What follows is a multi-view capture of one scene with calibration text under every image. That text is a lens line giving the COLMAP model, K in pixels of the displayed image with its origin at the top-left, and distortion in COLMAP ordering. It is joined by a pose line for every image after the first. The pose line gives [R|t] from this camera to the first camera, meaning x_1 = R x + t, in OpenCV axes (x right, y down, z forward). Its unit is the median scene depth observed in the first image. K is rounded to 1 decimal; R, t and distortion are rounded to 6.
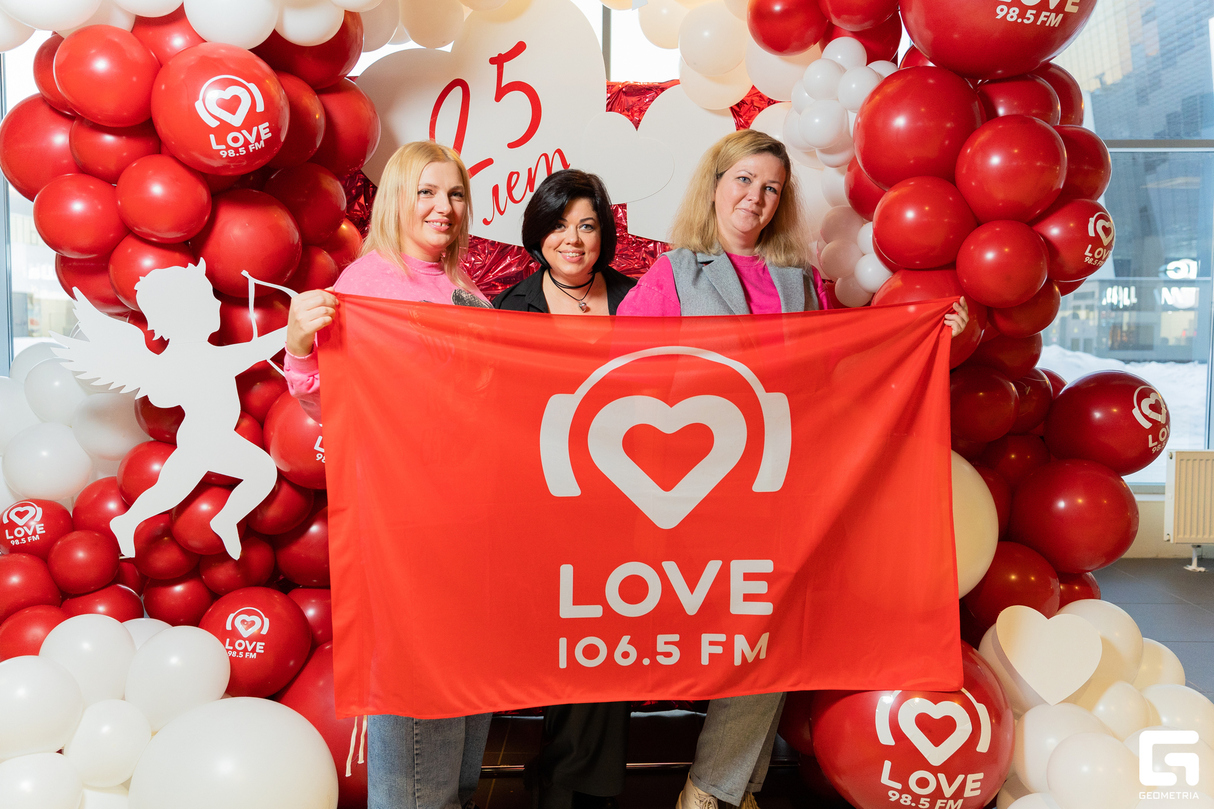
lens RADIAL K [[1044.4, 0, 607.5], [0, 1044.4, 426.1], [0, 0, 1]] dist [-0.052619, 0.060672]
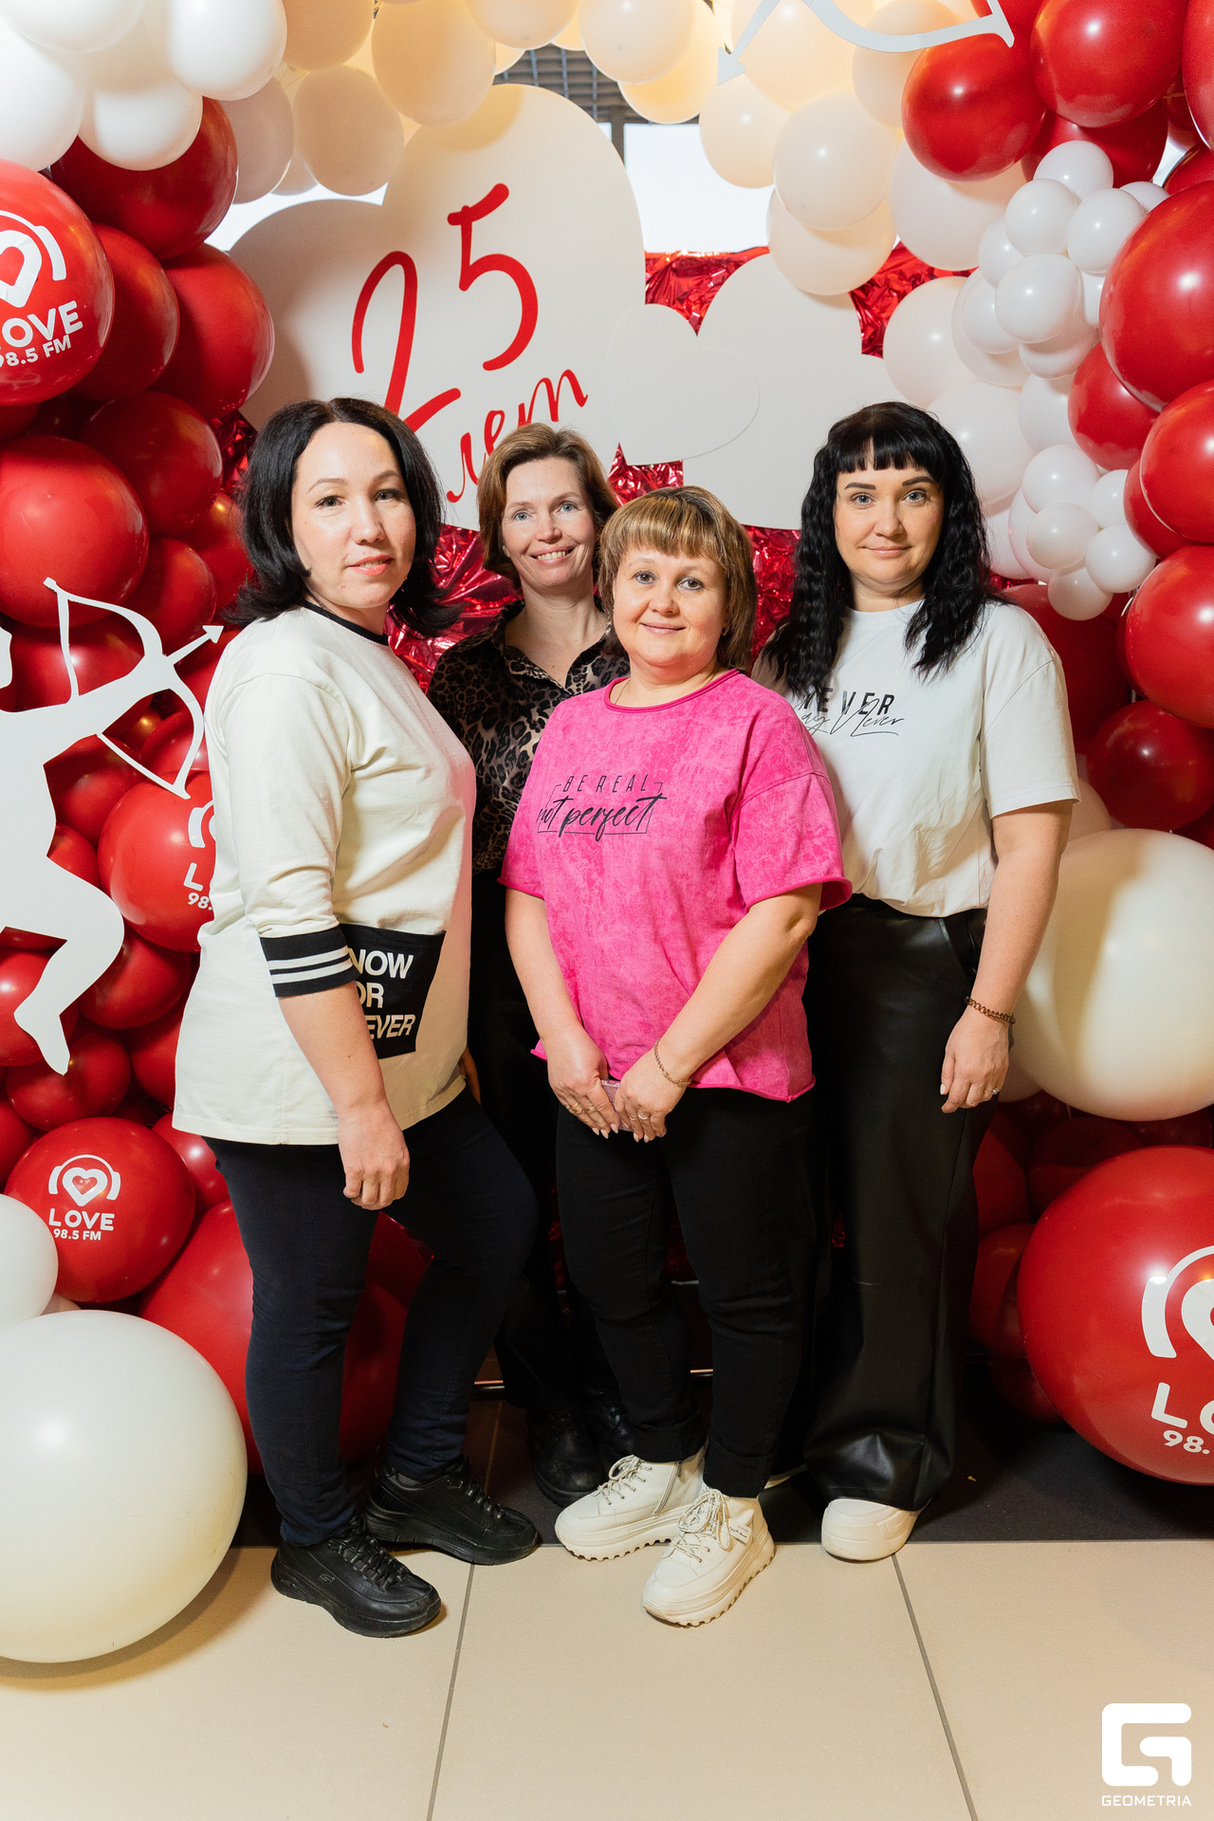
lens RADIAL K [[1469.8, 0, 603.1], [0, 1469.8, 919.2], [0, 0, 1]] dist [-0.003315, 0.003325]
pose [[0.999582, -0.027894, 0.007662, -0.052009], [0.027354, 0.997622, 0.063266, -0.004060], [-0.009409, -0.063030, 0.997967, 0.164956]]
